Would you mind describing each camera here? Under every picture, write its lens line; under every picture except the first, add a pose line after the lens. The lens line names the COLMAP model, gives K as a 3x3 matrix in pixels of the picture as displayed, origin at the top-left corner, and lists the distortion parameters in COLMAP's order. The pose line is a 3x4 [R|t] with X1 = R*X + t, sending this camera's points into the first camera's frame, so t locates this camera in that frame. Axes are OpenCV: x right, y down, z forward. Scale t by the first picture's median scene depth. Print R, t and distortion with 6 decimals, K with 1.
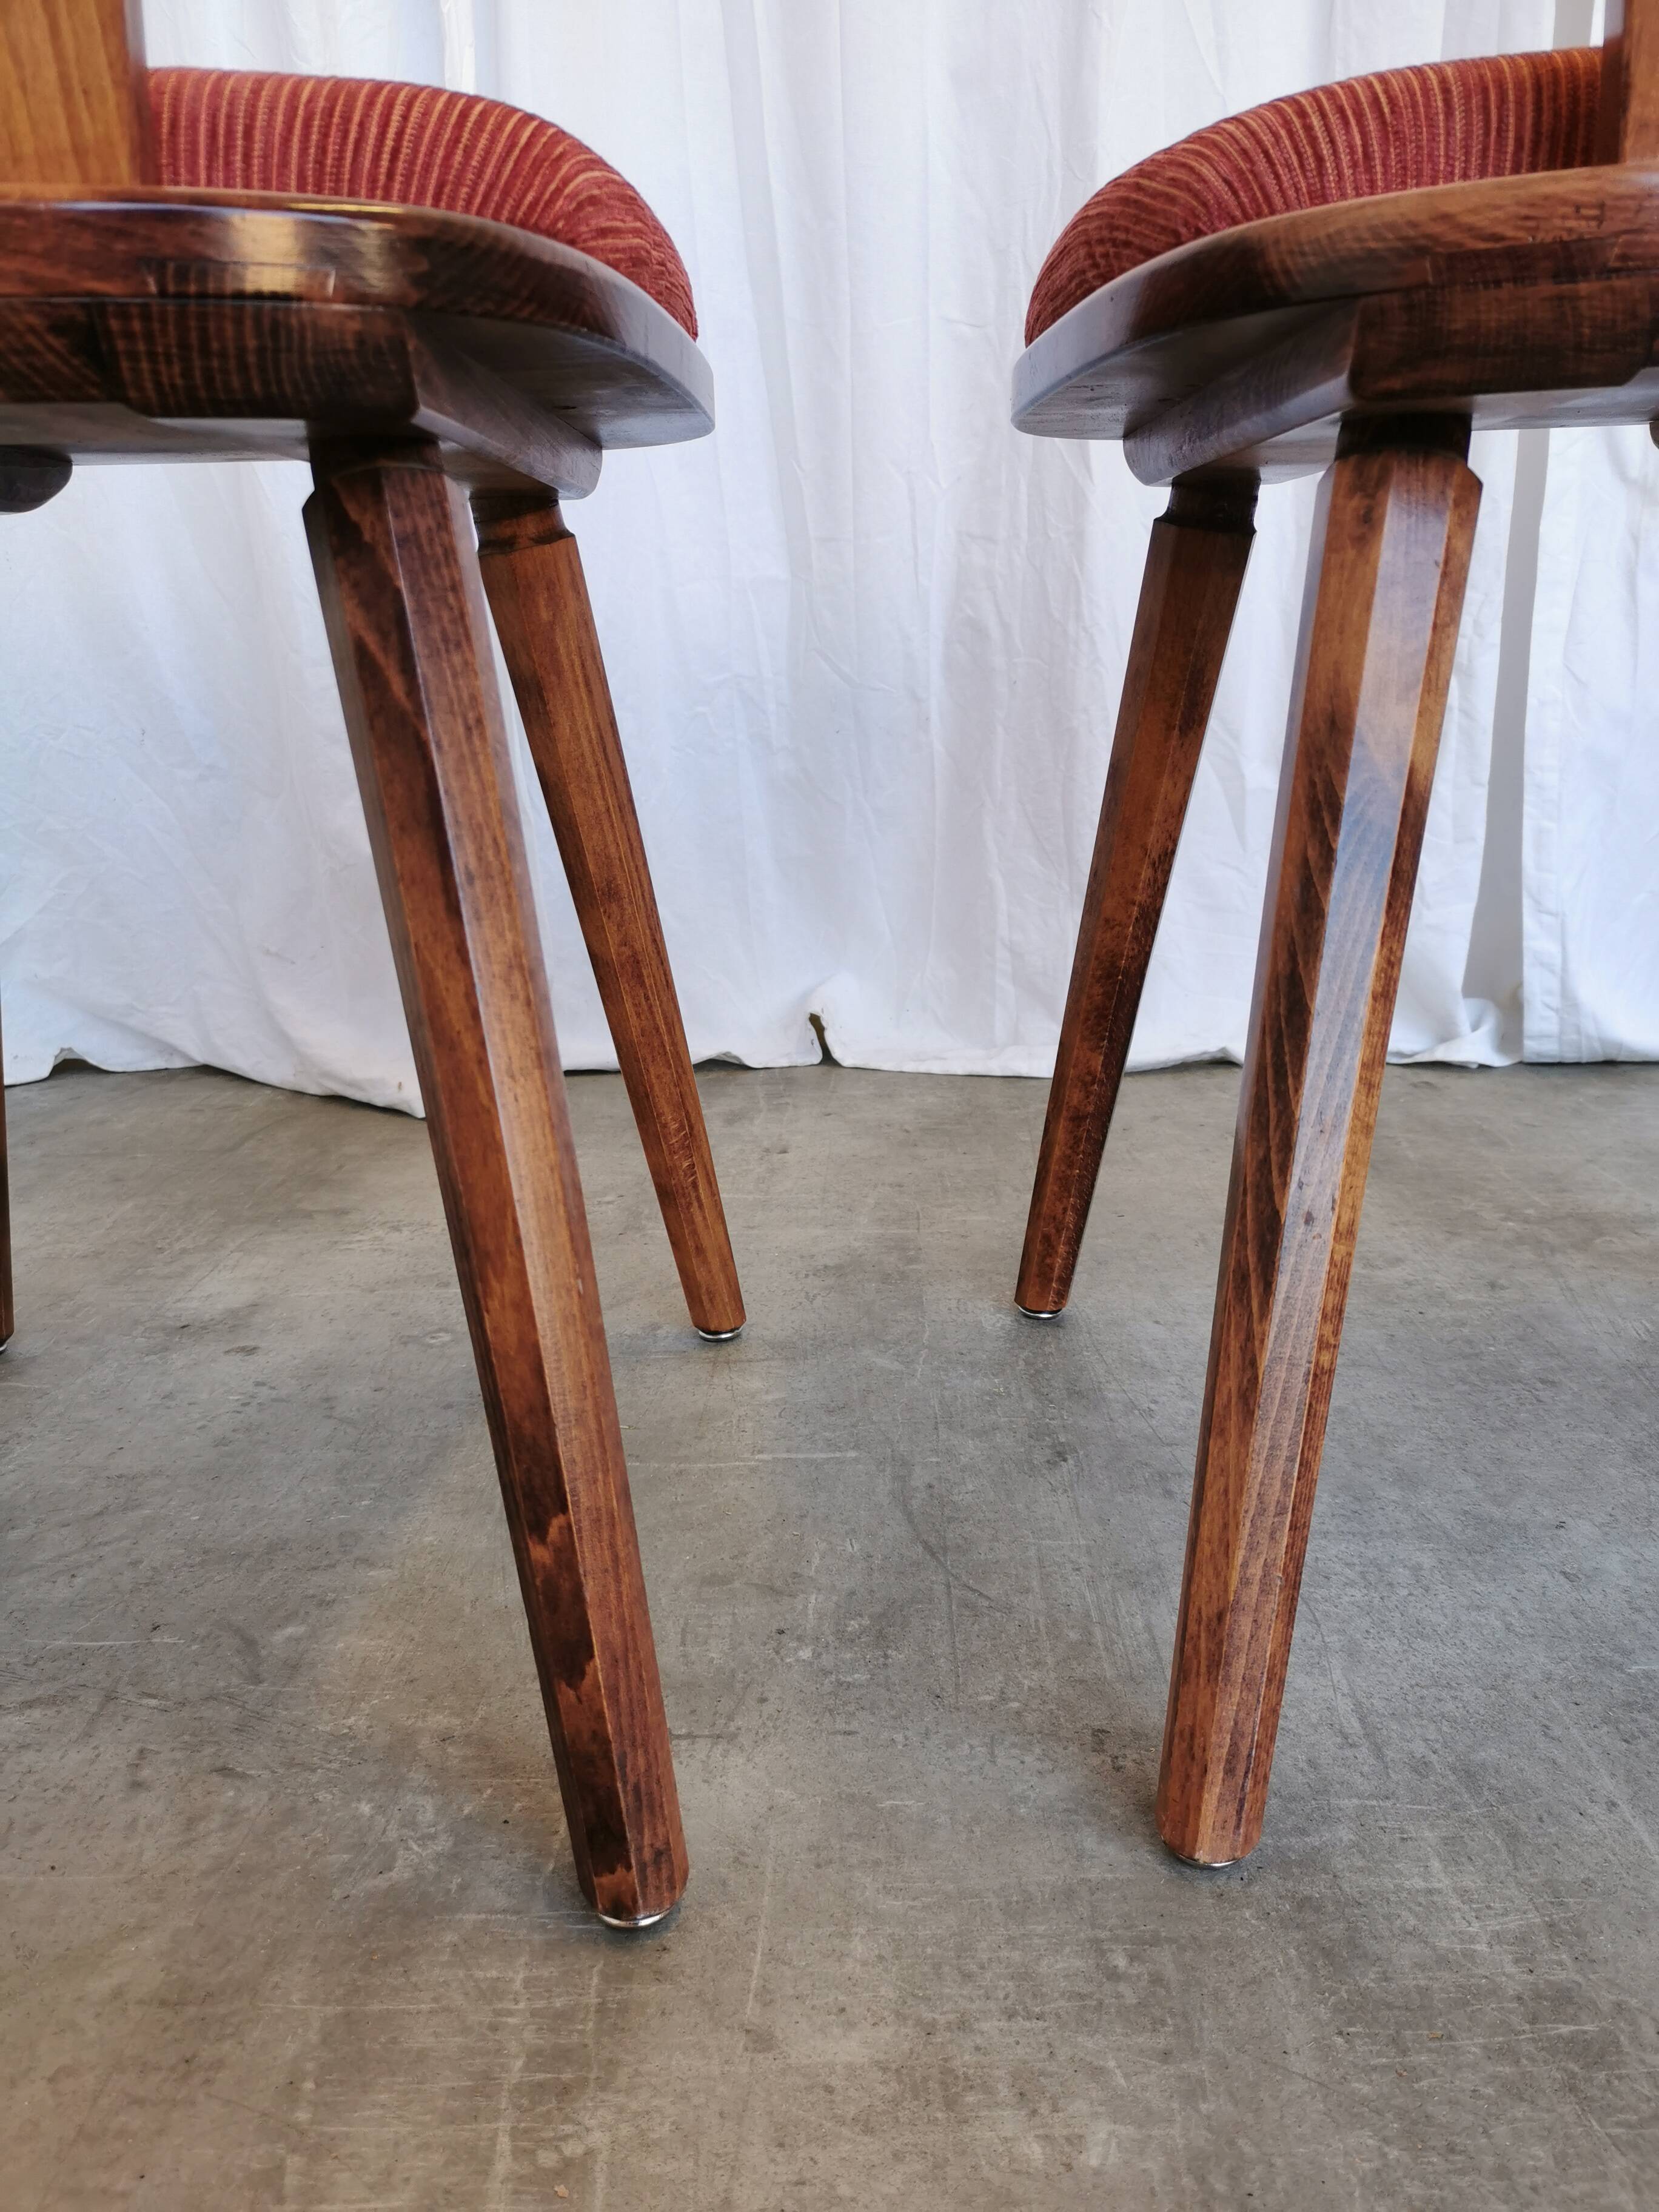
lens RADIAL K [[1705.9, 0, 824.8], [0, 1705.9, 1096.5], [0, 0, 1]] dist [0.058150, -0.076483]
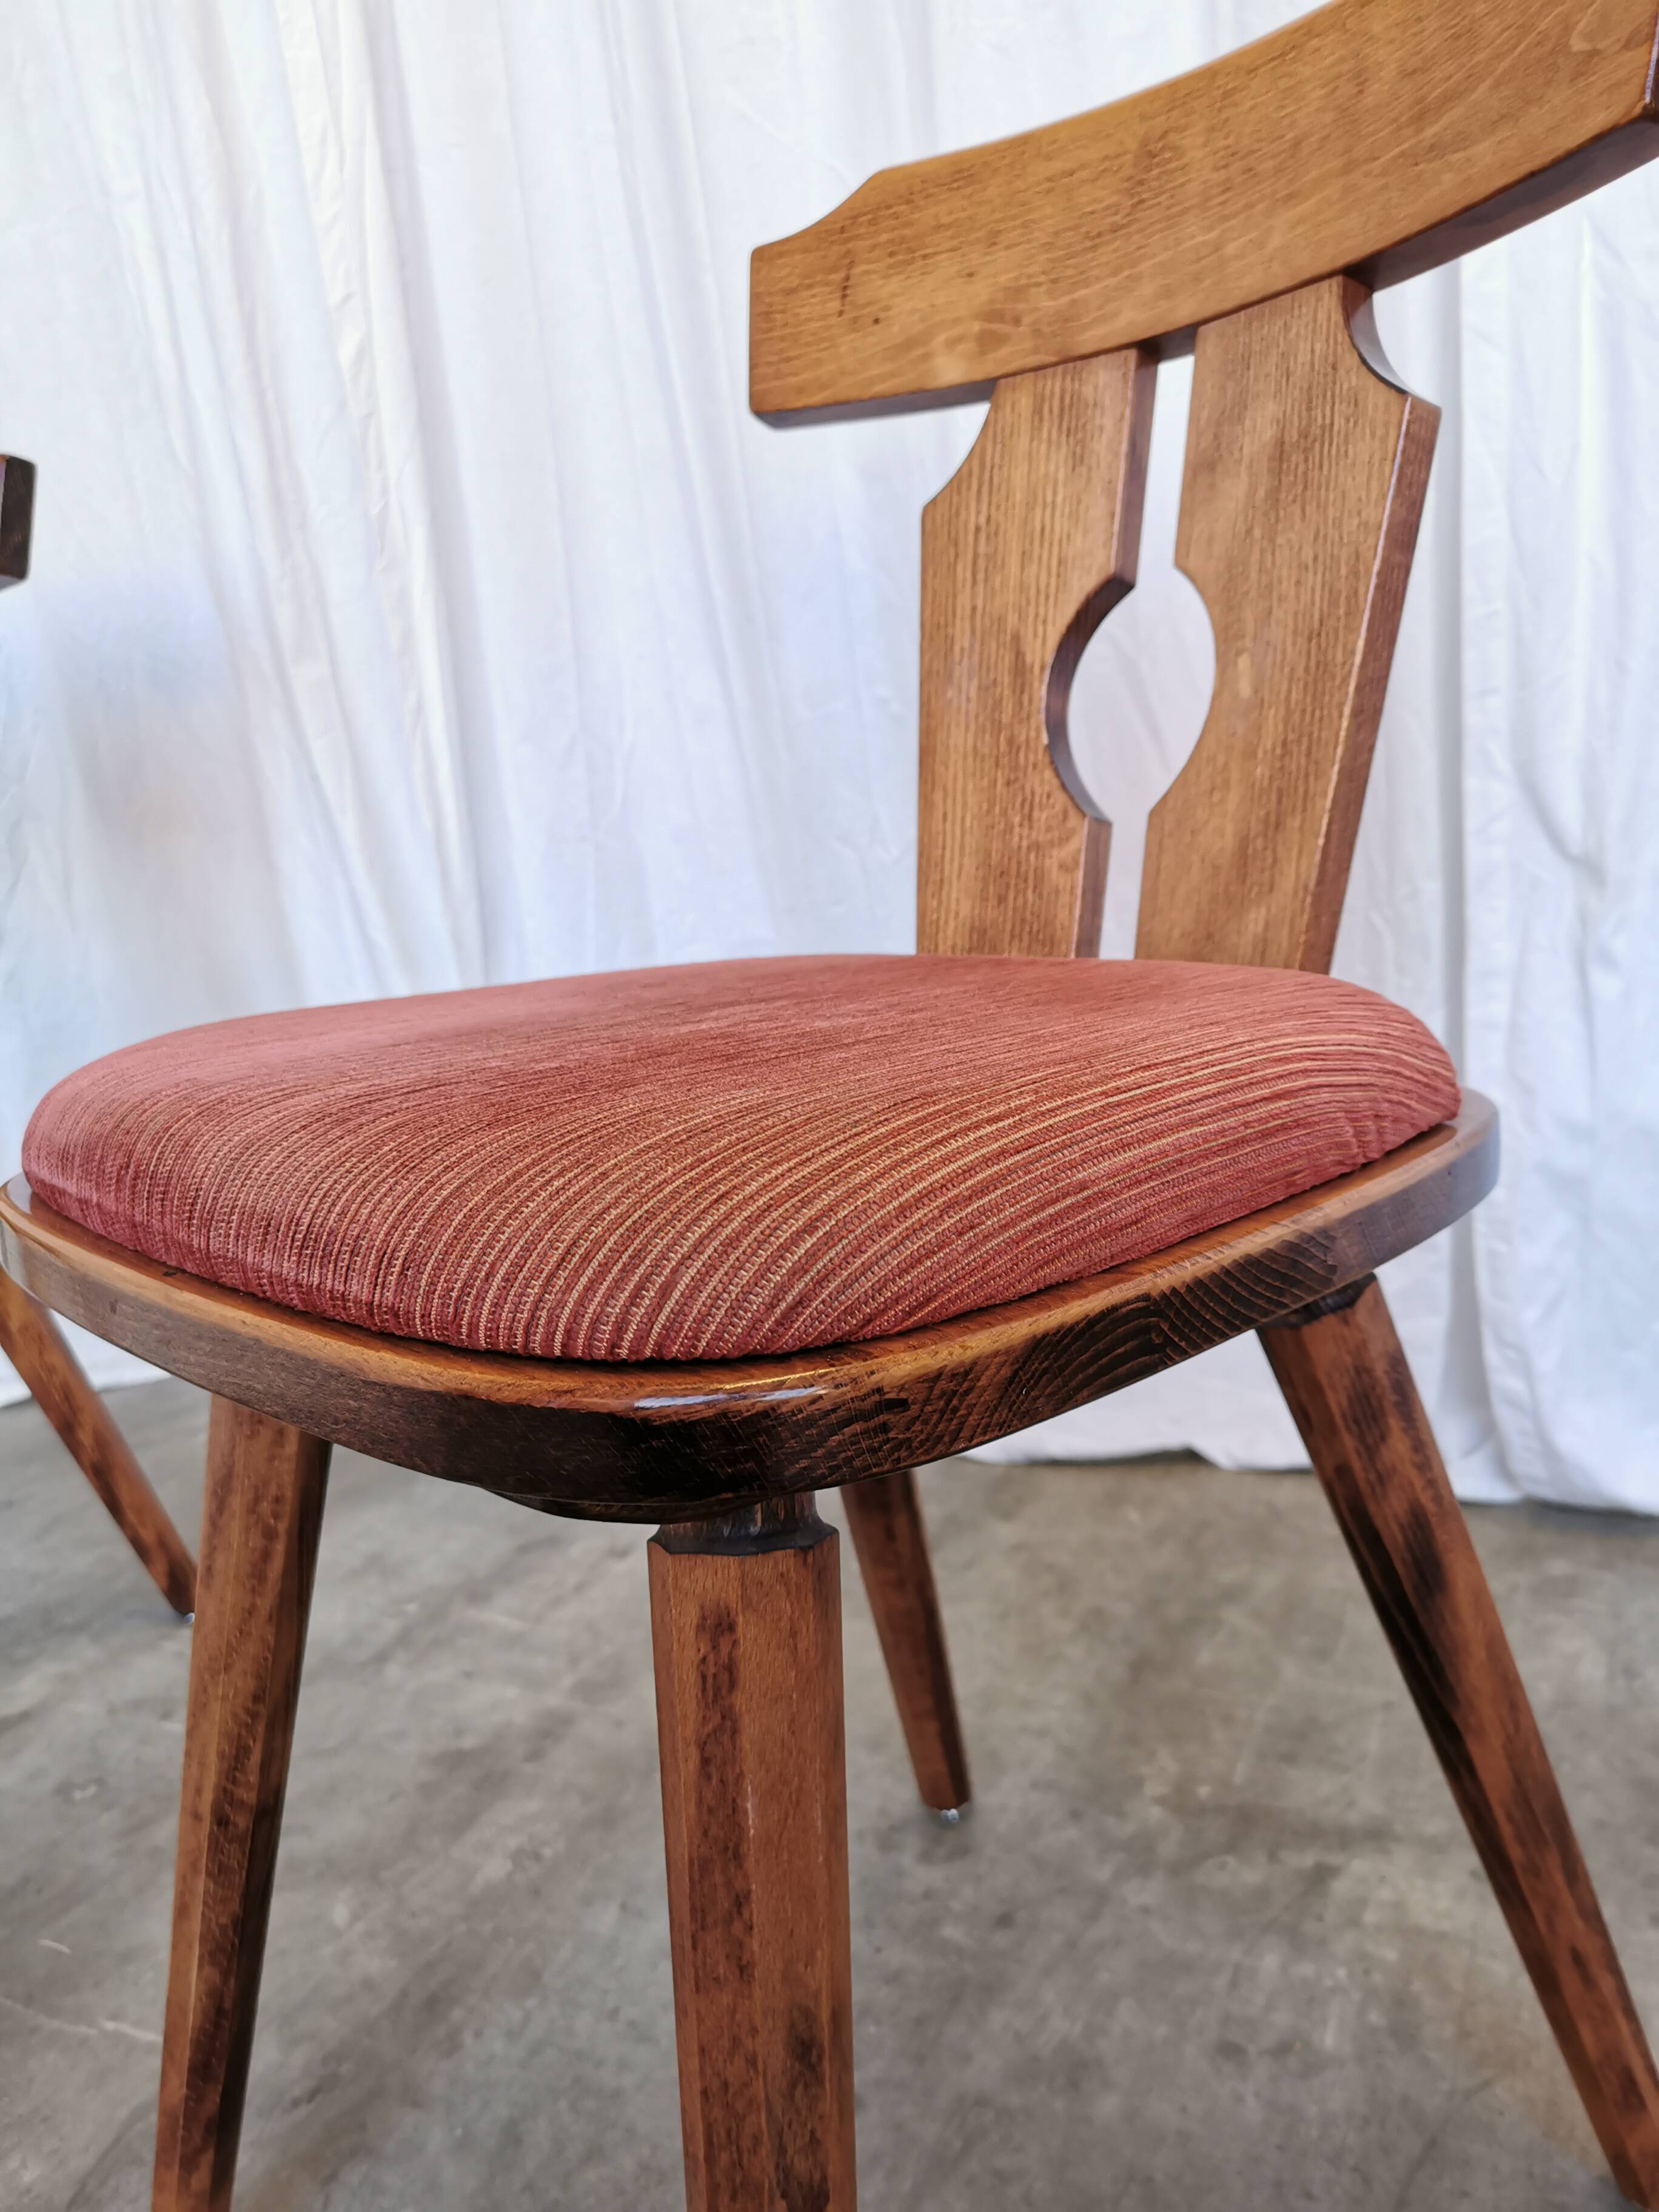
lens RADIAL K [[1733.6, 0, 831.9], [0, 1733.6, 1098.9], [0, 0, 1]] dist [0.003593, -0.010250]
pose [[0.914965, 0.018589, -0.403105, 0.934413], [-0.023048, 0.999715, -0.006212, -0.441859], [0.402874, 0.014974, 0.915133, 0.166749]]
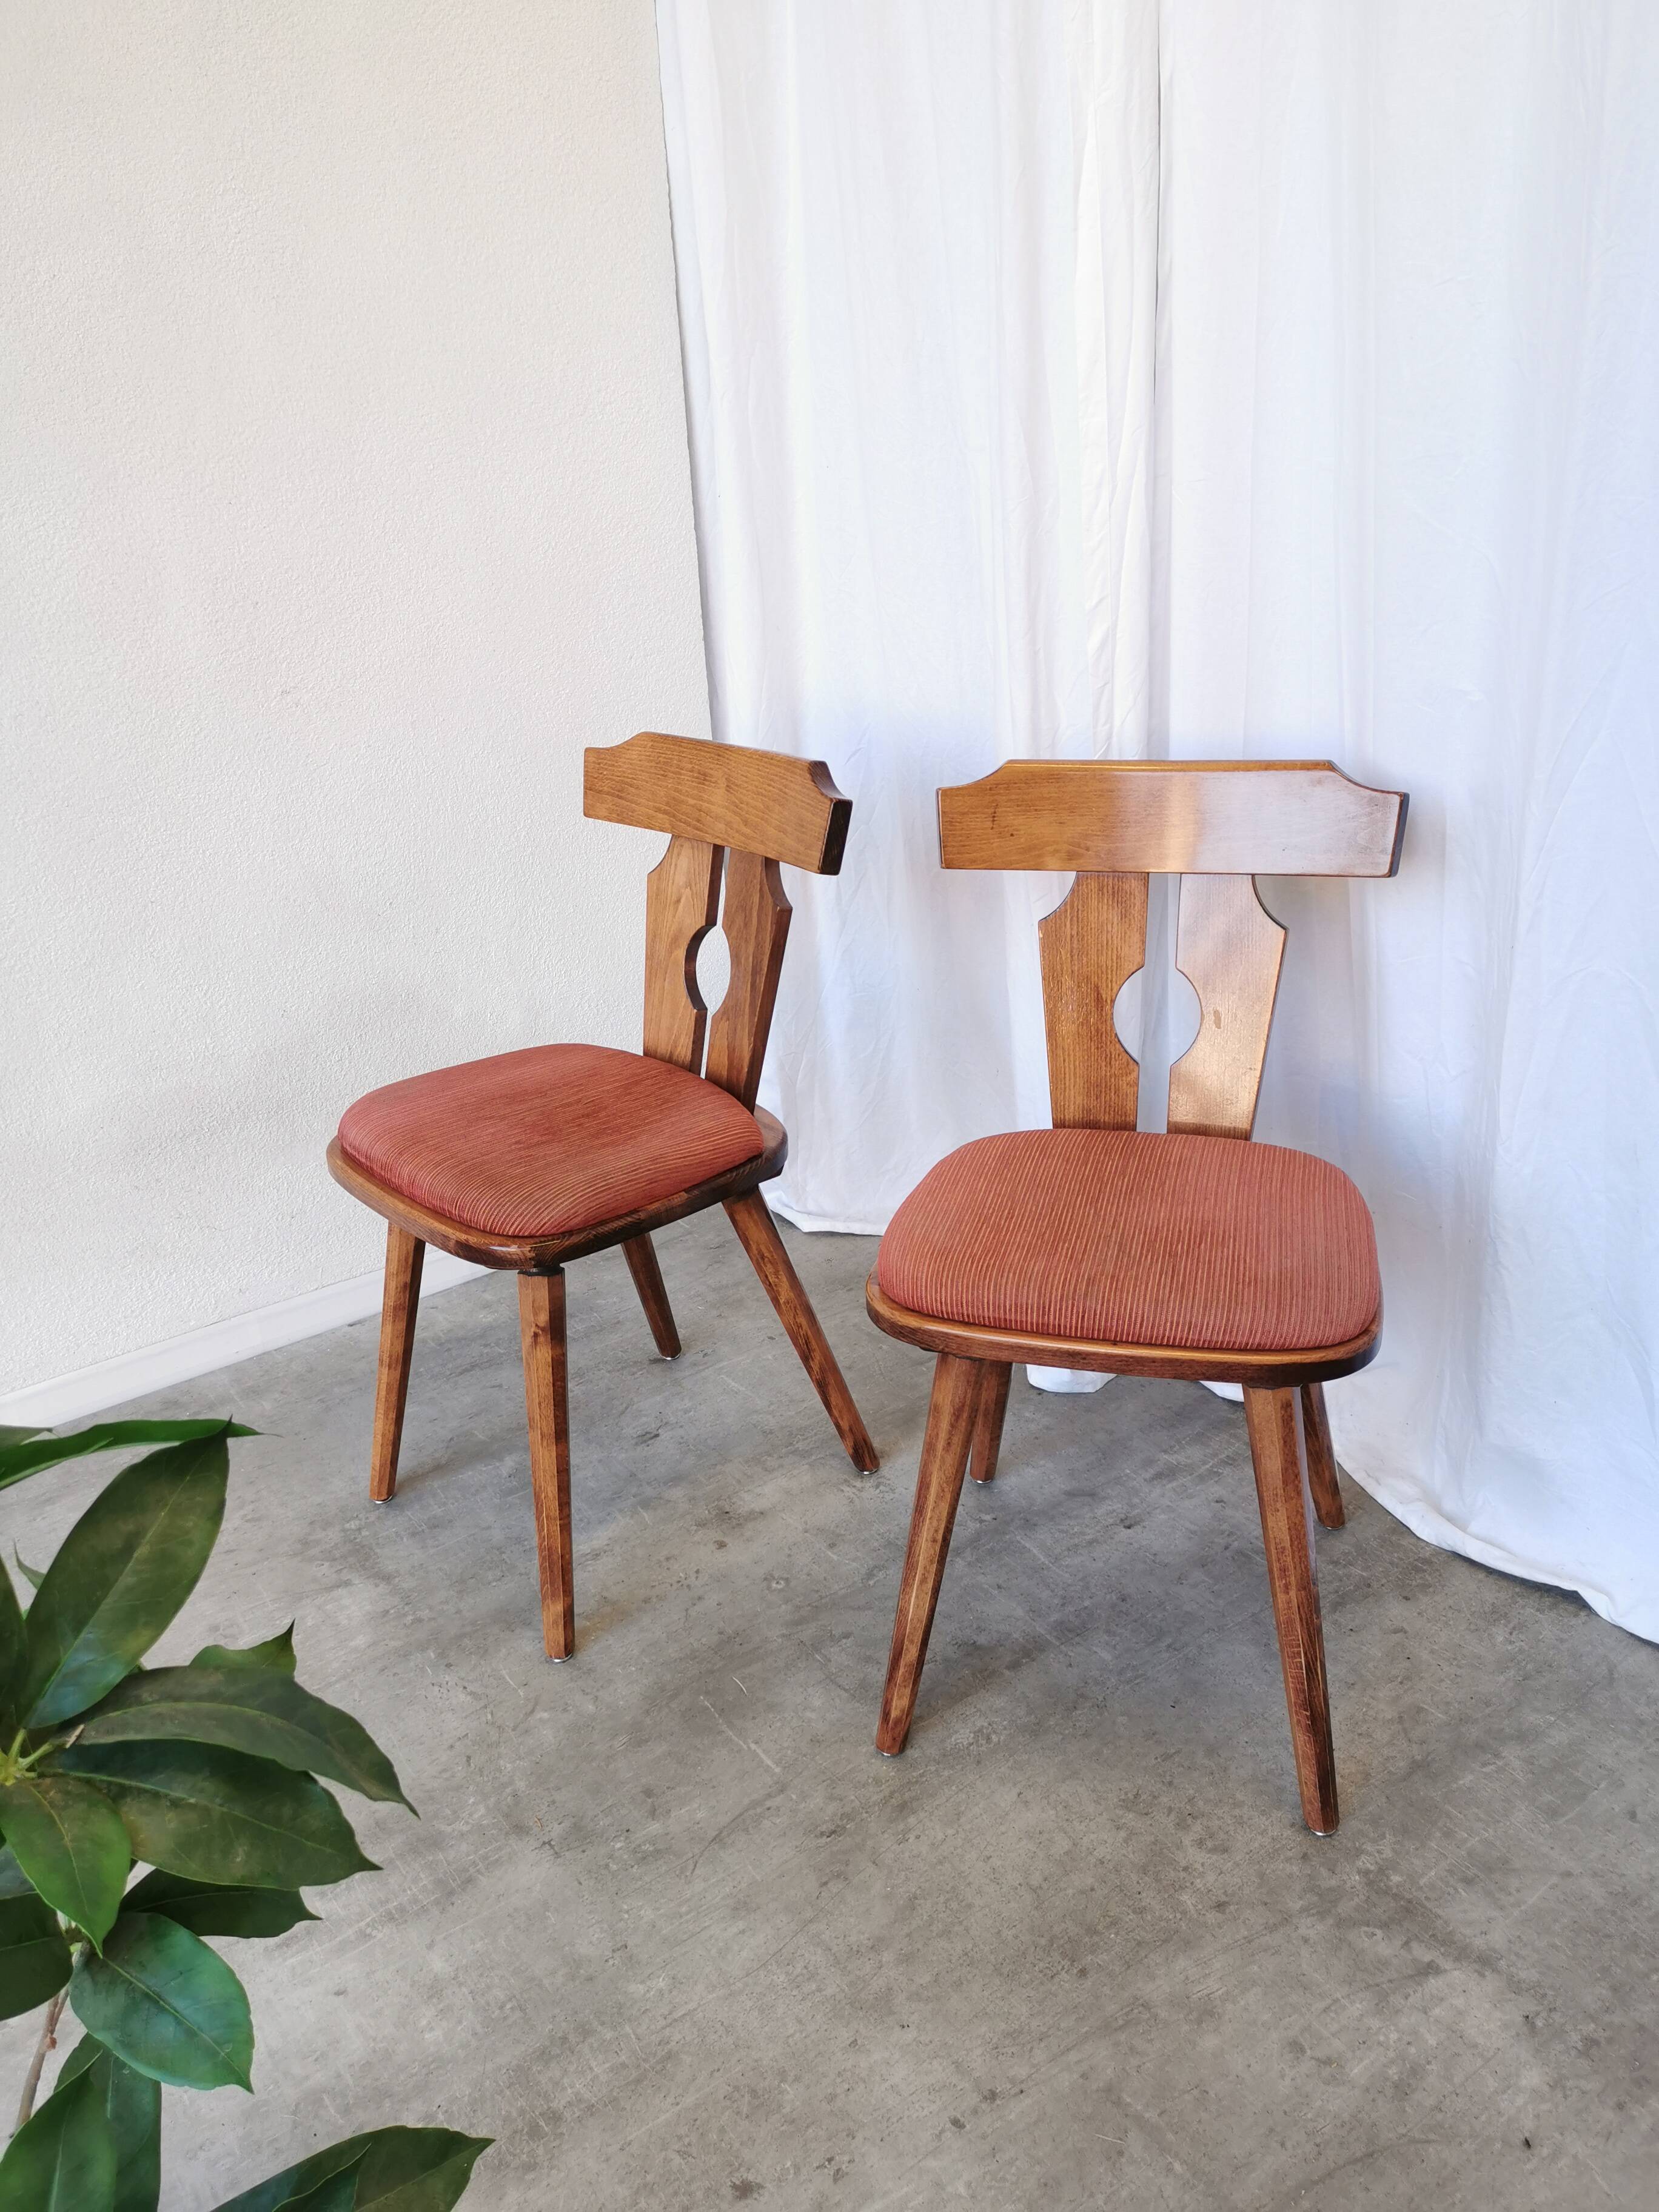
lens RADIAL K [[1700.9, 0, 824.7], [0, 1700.9, 1081.3], [0, 0, 1]] dist [0.064009, -0.075297]
pose [[0.591959, 0.289018, -0.752365, 1.549878], [-0.142341, 0.956308, 0.255369, -1.276573], [0.793299, -0.044075, 0.607234, -0.215046]]
